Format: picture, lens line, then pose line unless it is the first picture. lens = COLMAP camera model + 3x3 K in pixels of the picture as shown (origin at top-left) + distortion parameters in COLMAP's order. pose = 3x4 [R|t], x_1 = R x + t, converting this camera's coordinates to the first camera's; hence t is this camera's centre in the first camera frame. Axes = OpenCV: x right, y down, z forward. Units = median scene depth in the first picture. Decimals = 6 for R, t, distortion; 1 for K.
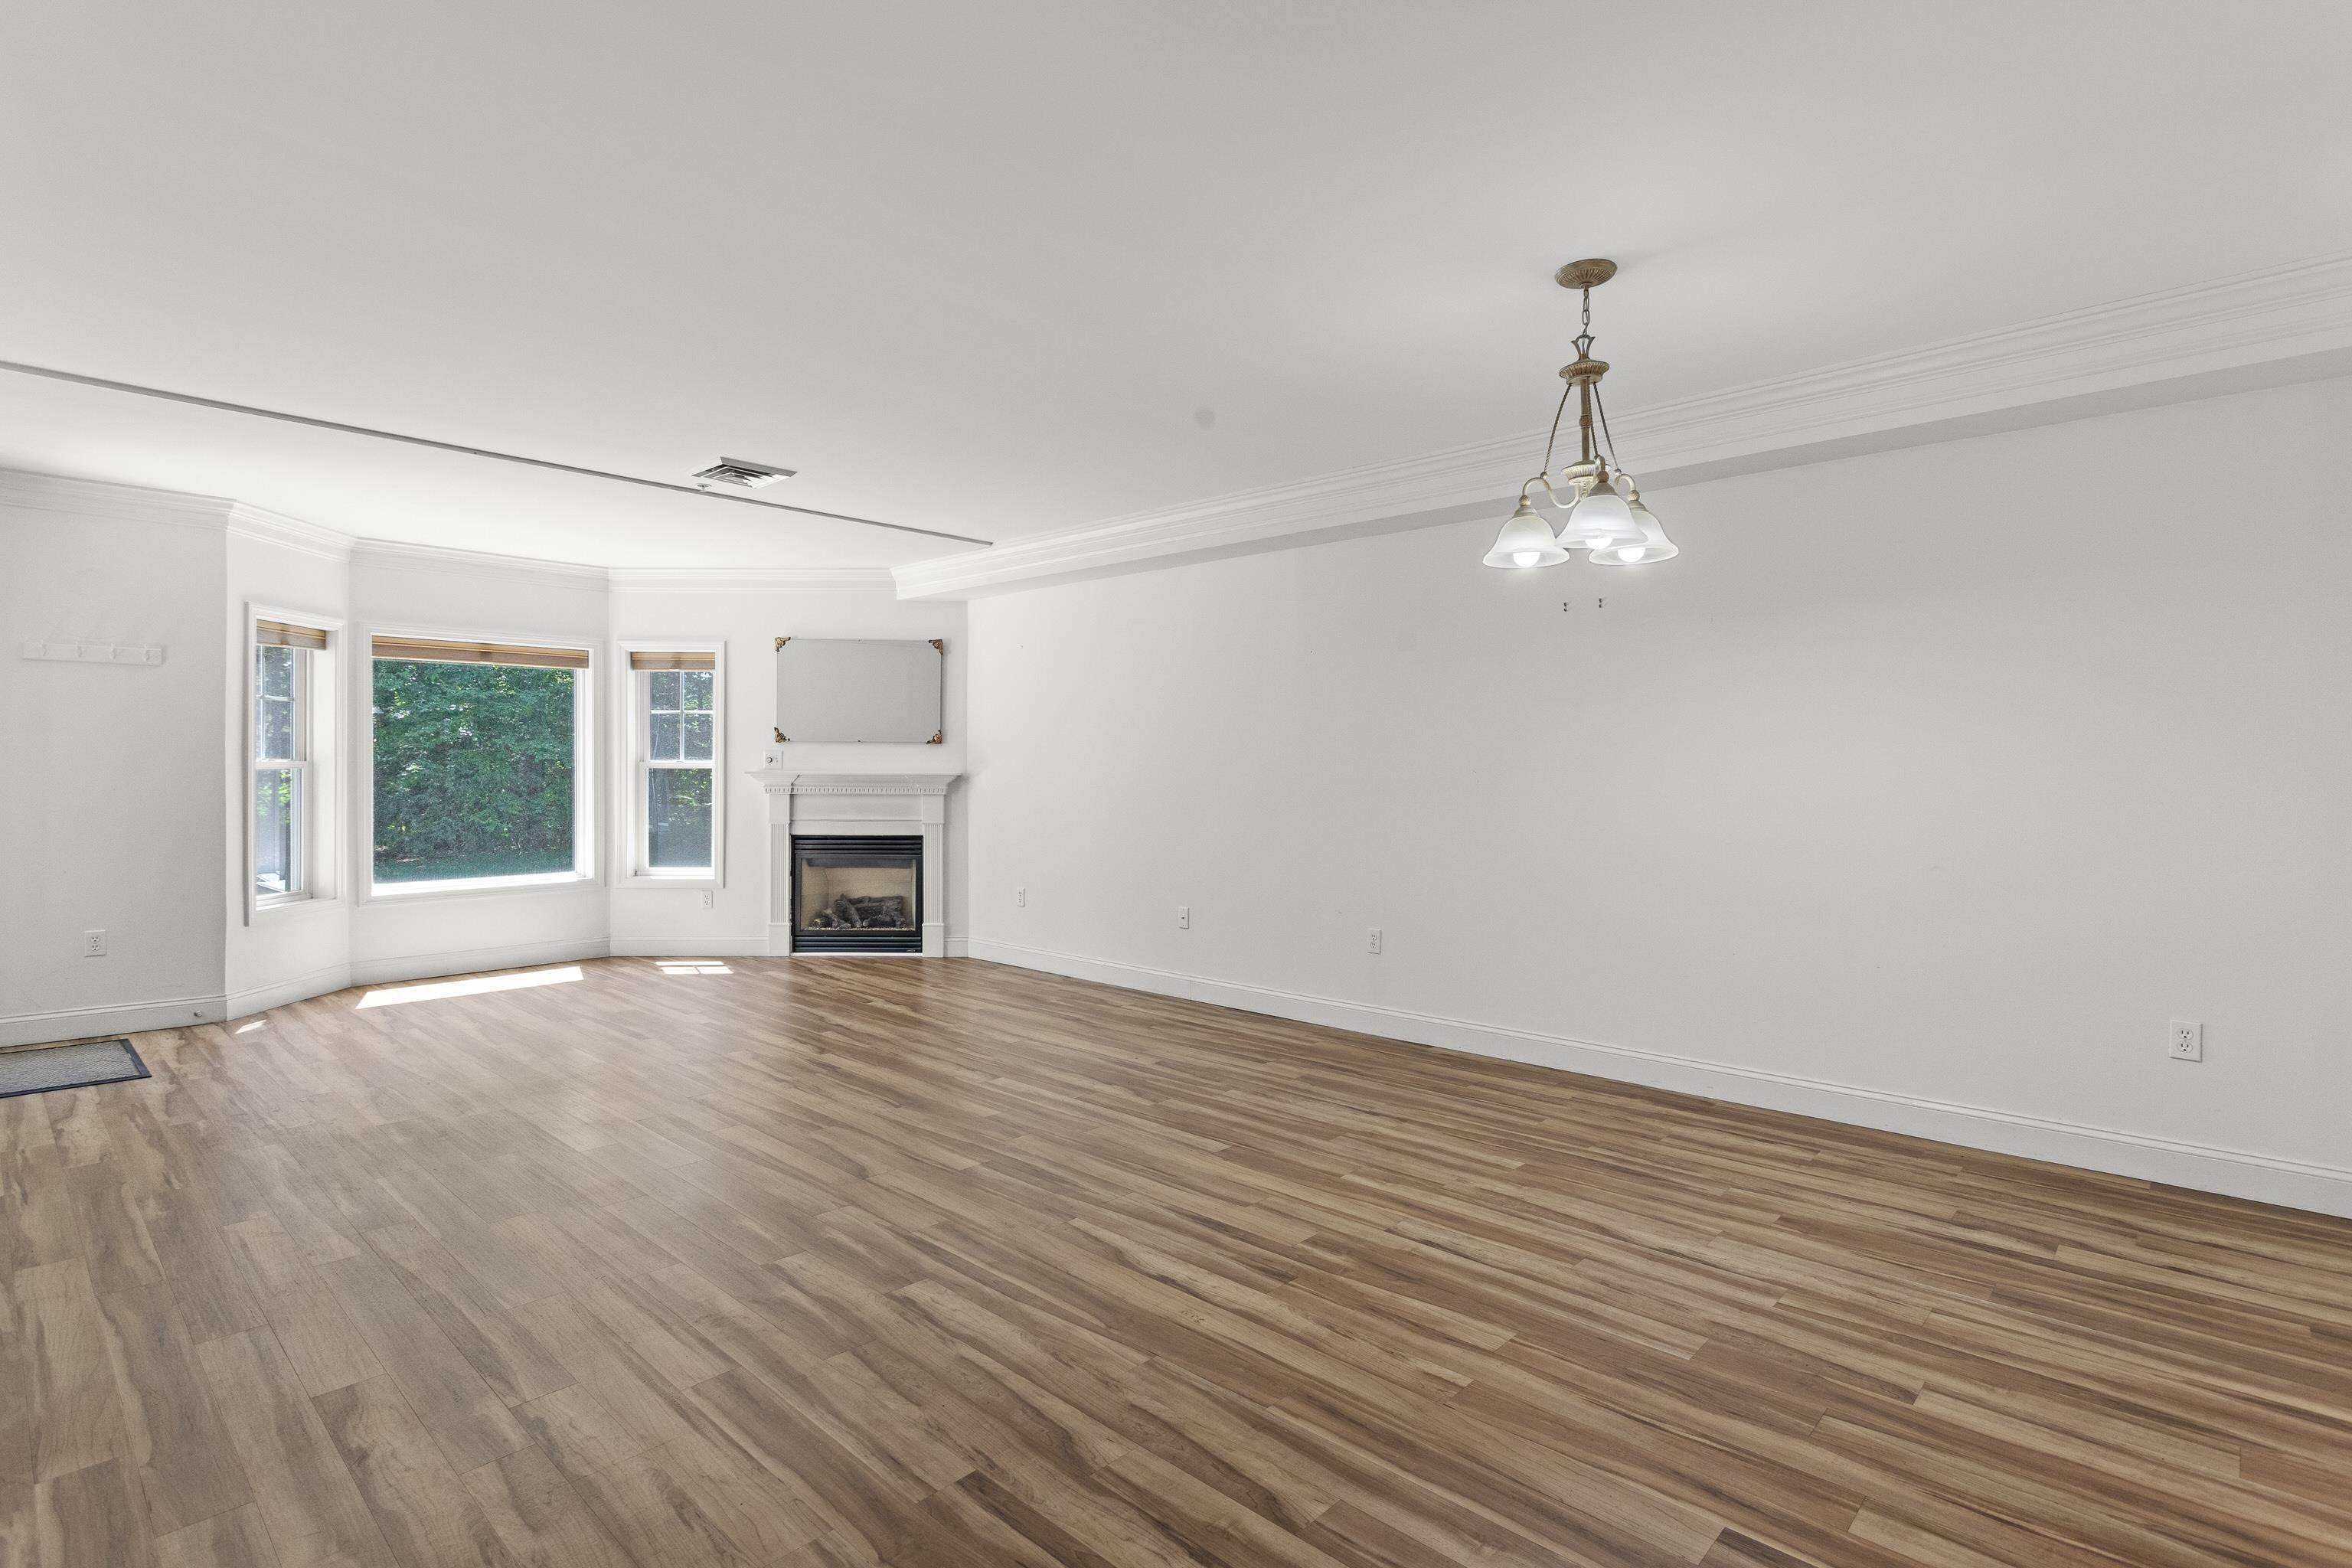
lens RADIAL K [[1132.1, 0, 1182.0], [0, 1132.1, 772.9], [0, 0, 1]] dist [0.002806, 0.000425]
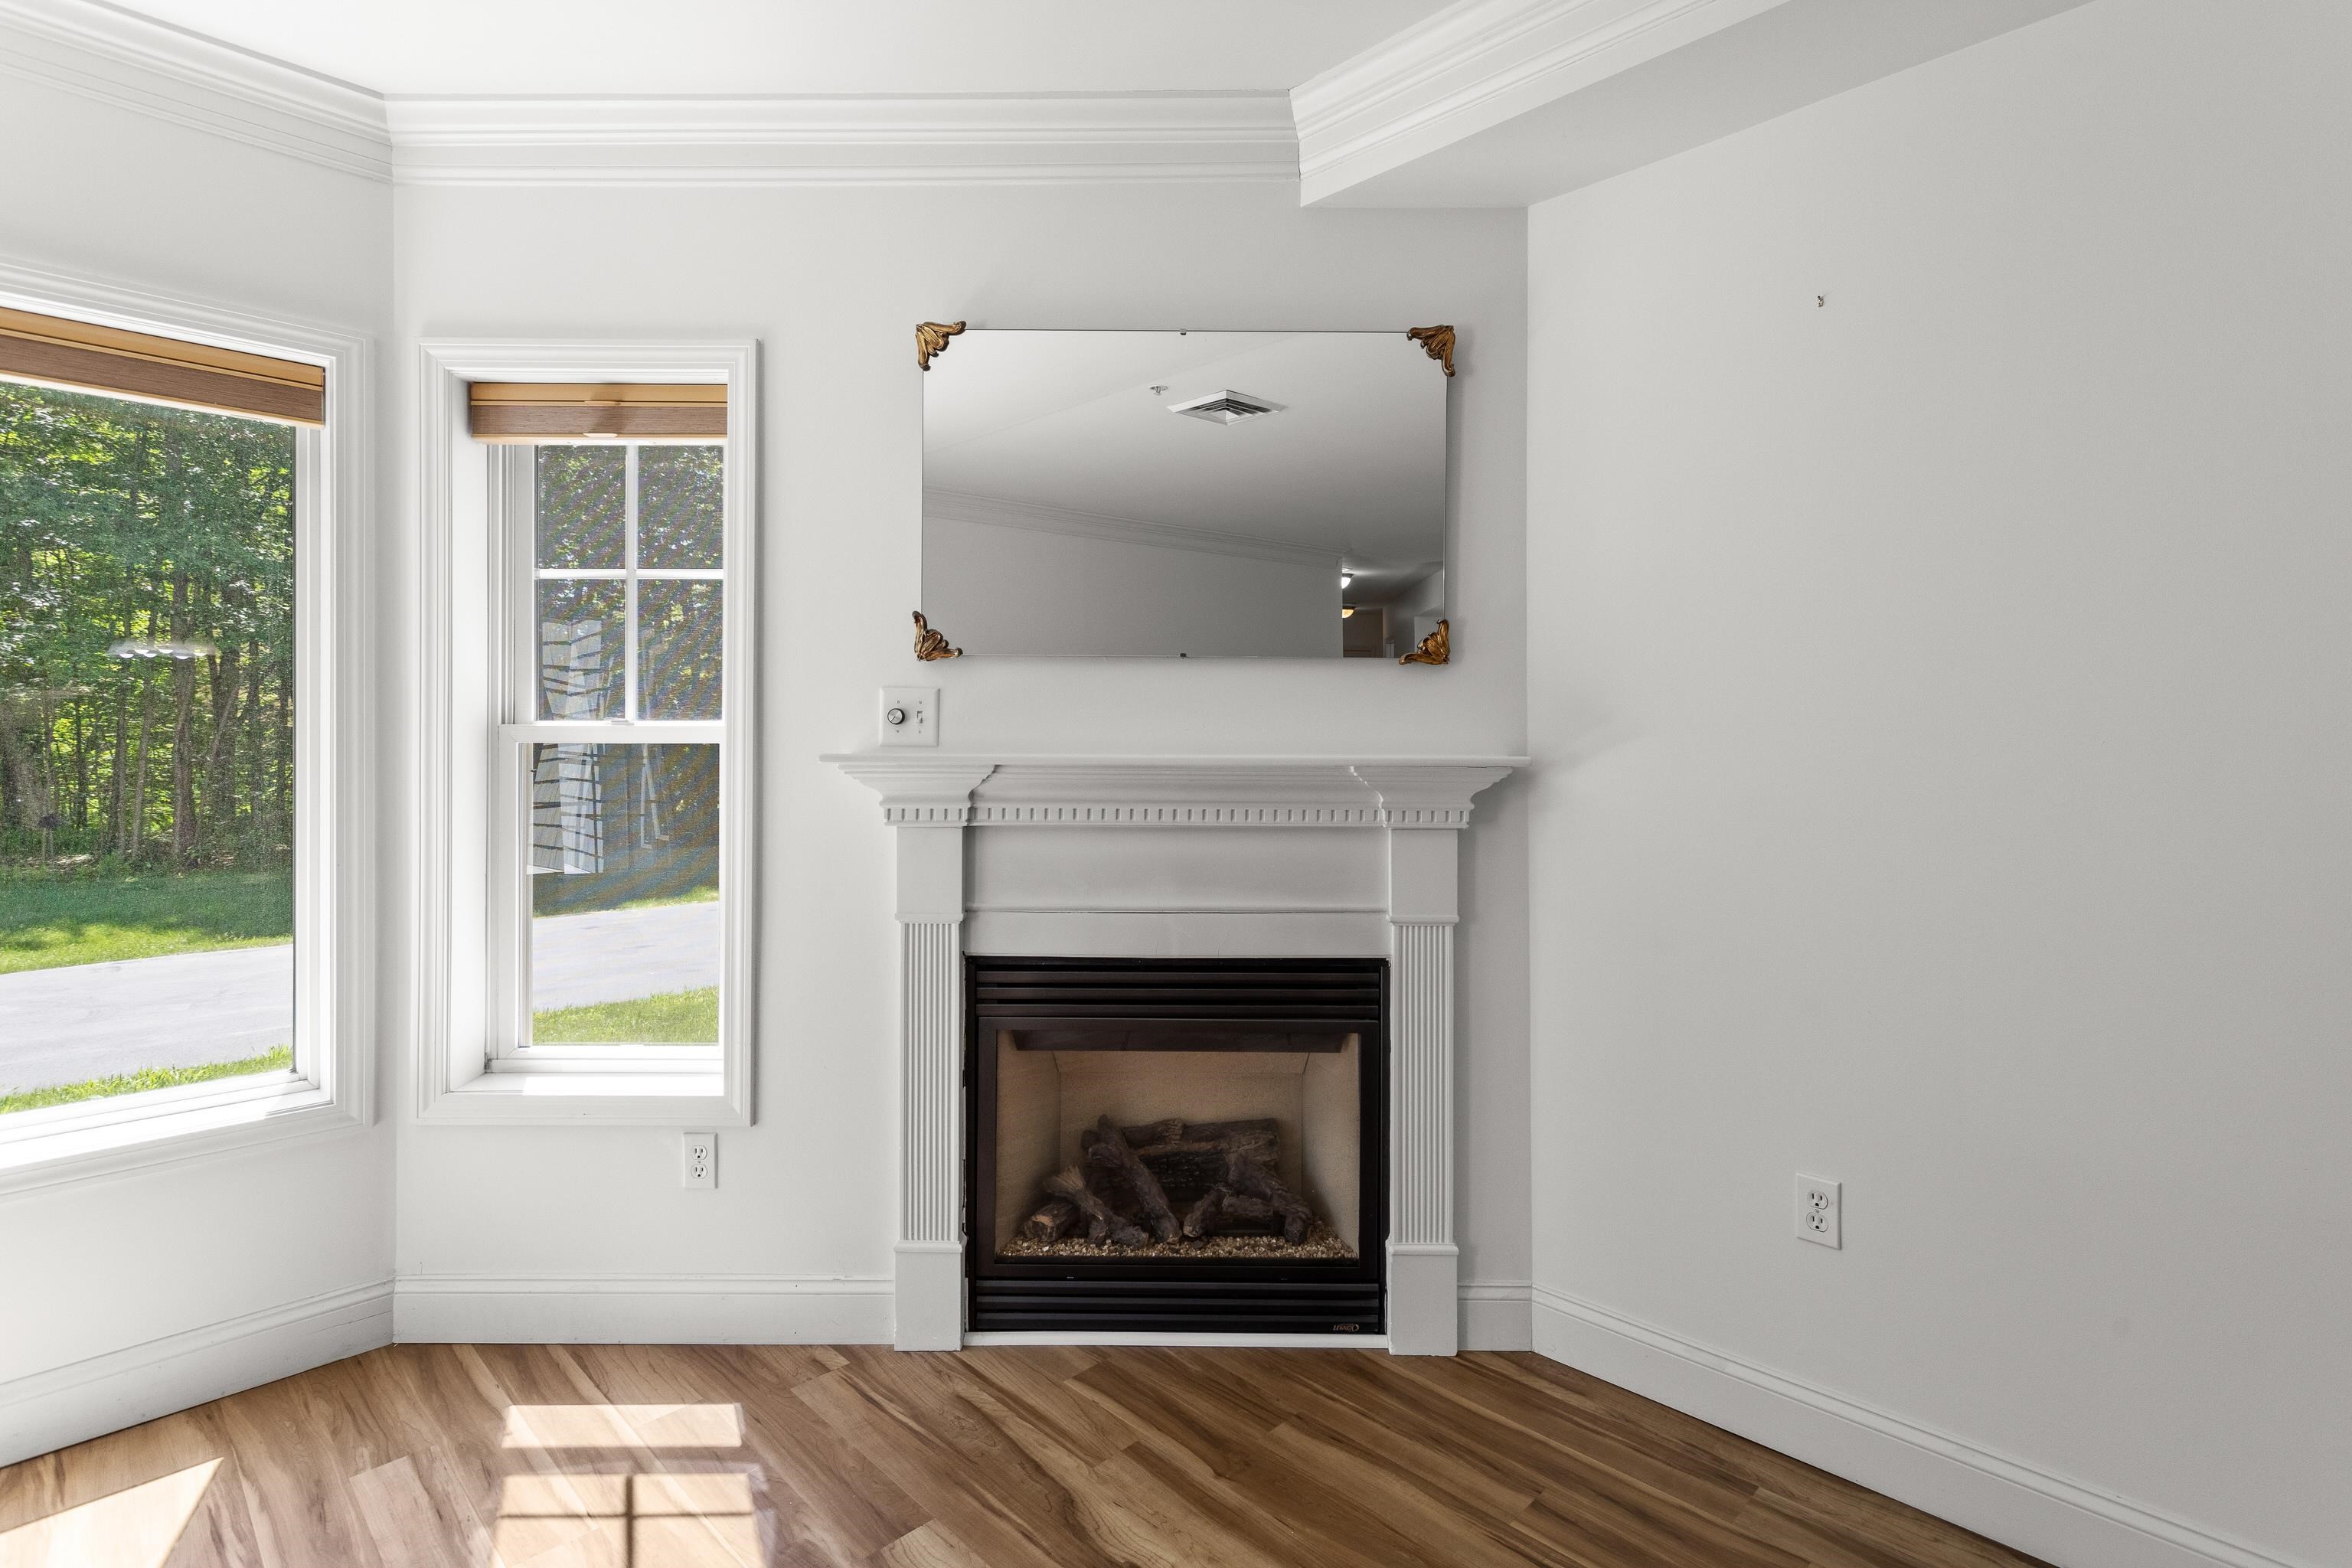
lens RADIAL K [[1122.8, 0, 1210.1], [0, 1122.8, 745.0], [0, 0, 1]] dist [0.000673, 0.000380]
pose [[0.999650, -0.000728, -0.026452, -0.317867], [0.000625, 0.999992, -0.003882, -0.002788], [0.026455, 0.003864, 0.999643, 0.815587]]
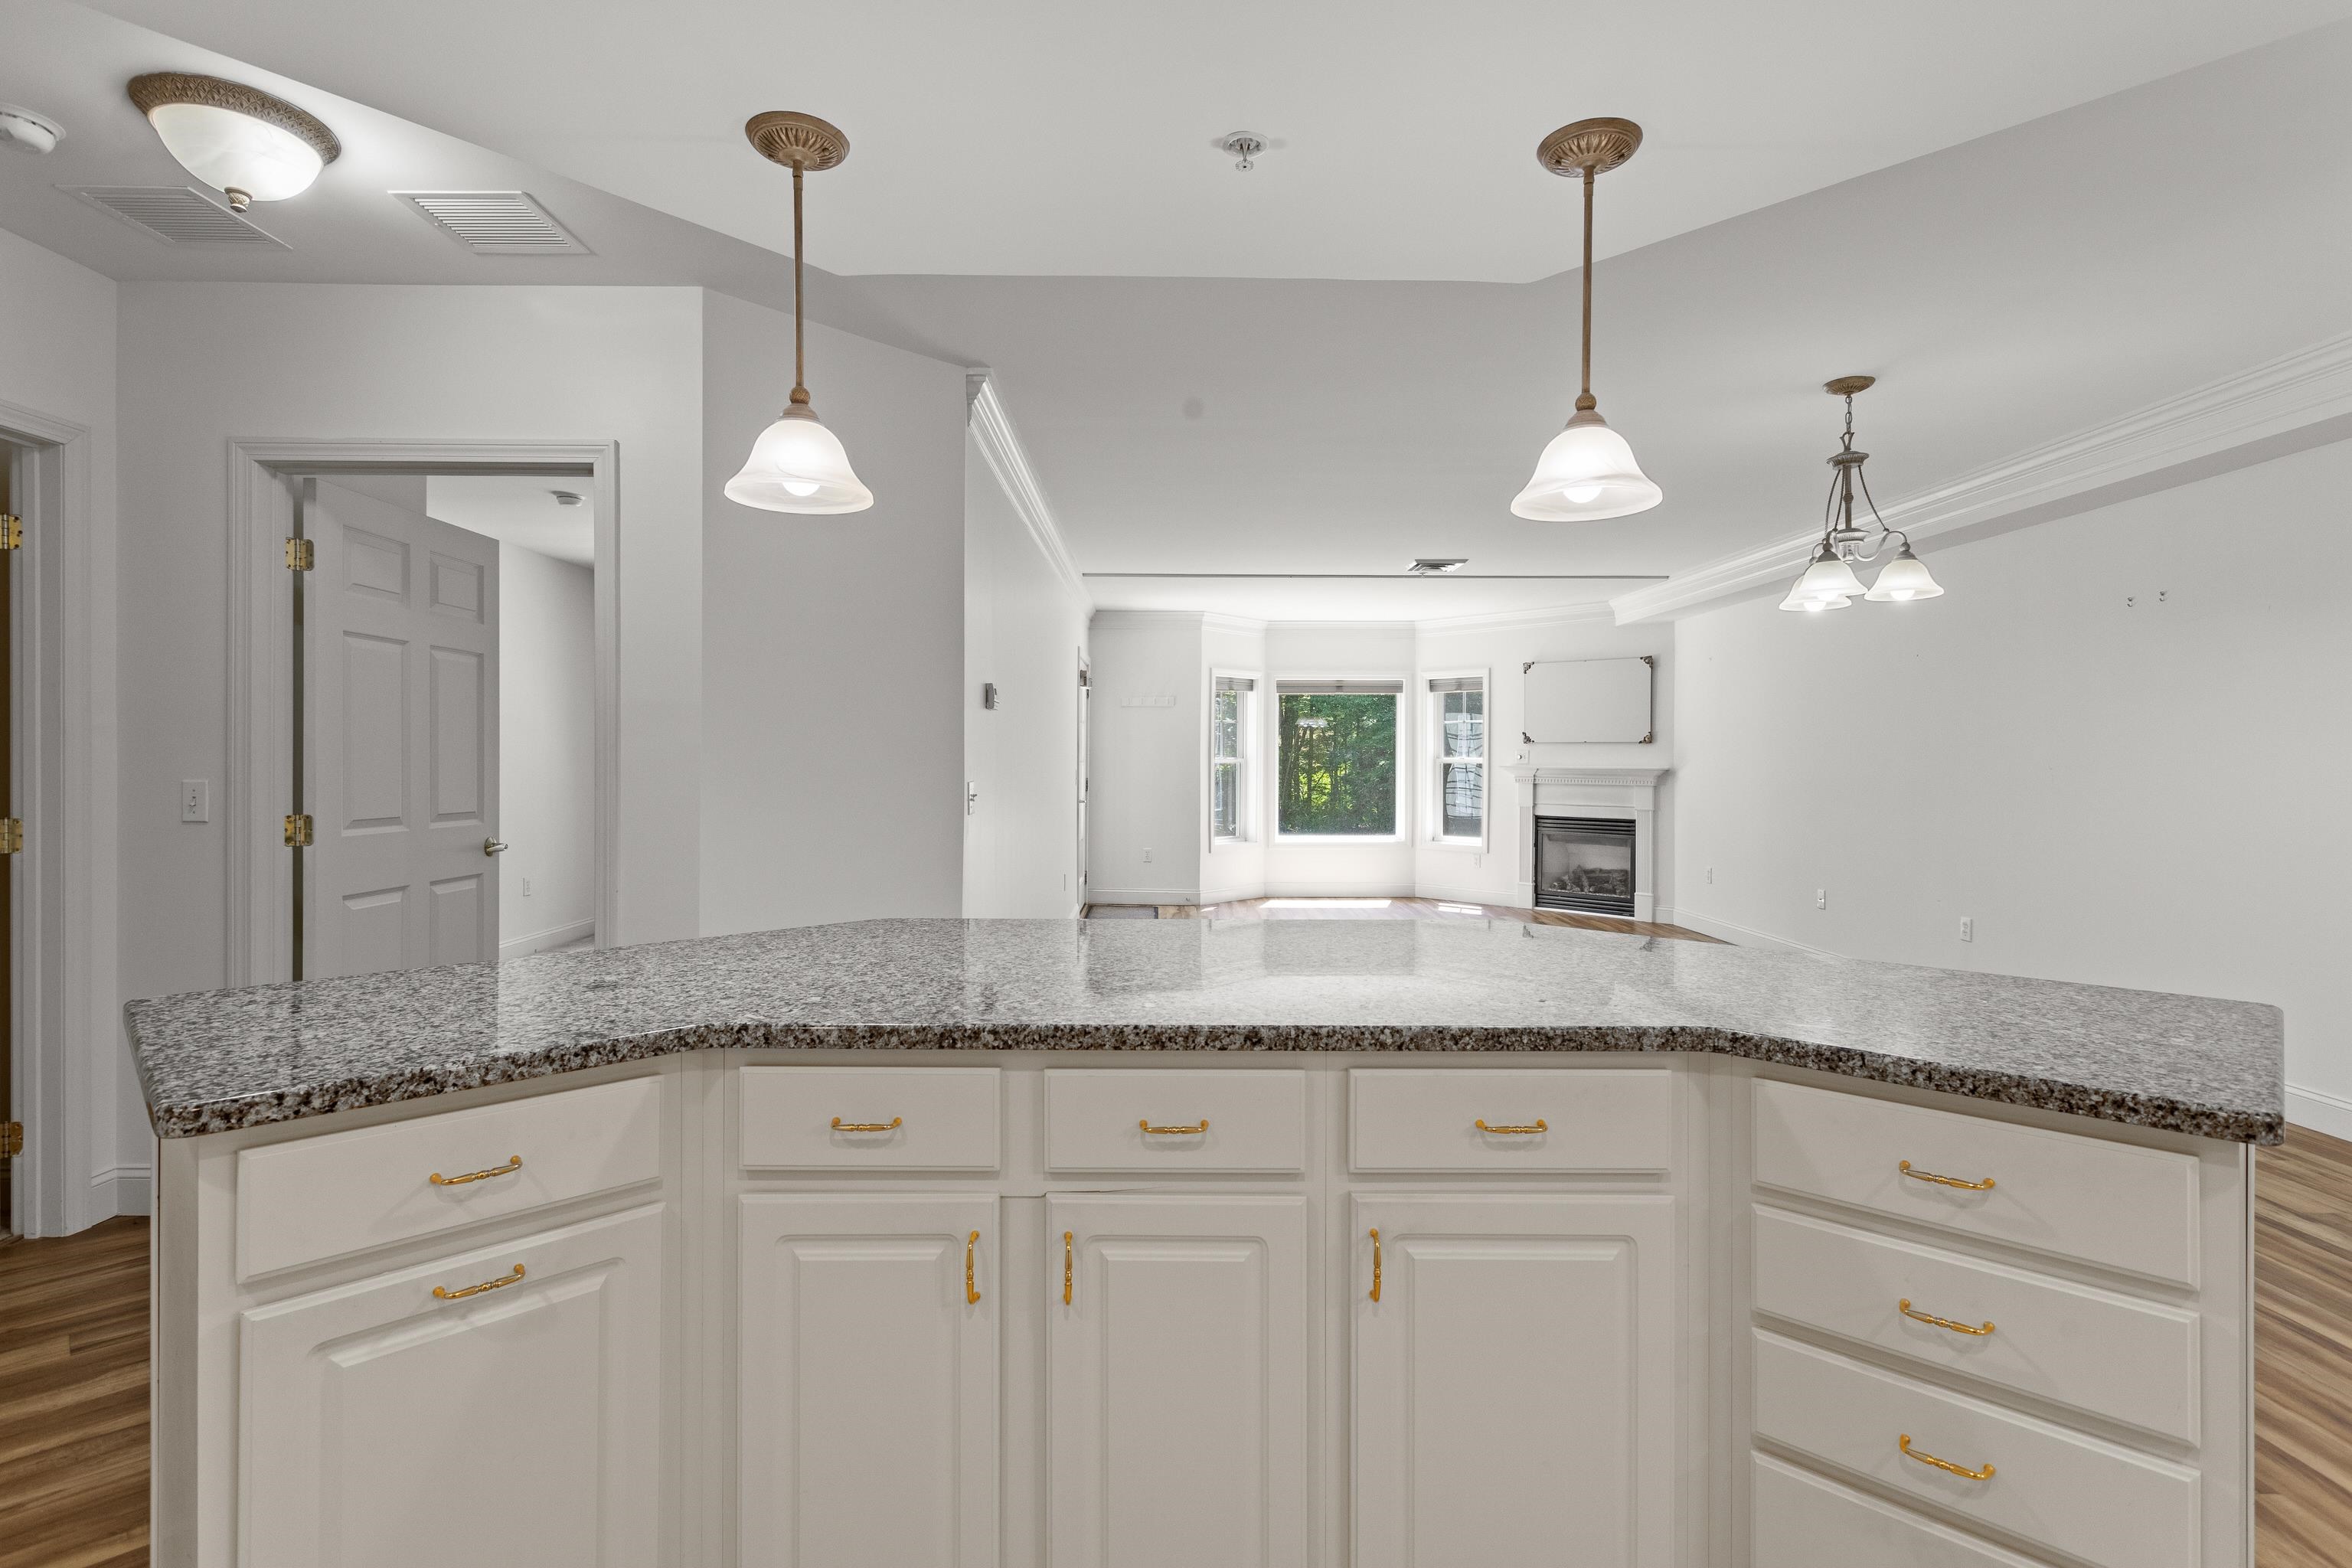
lens RADIAL K [[1127.1, 0, 1170.6], [0, 1127.1, 766.0], [0, 0, 1]] dist [0.001467, 0.000295]
pose [[0.685353, 0.003884, -0.728201, 0.359065], [-0.005204, 0.999986, 0.000435, 0.000482], [0.728192, 0.003491, 0.685364, -0.212480]]
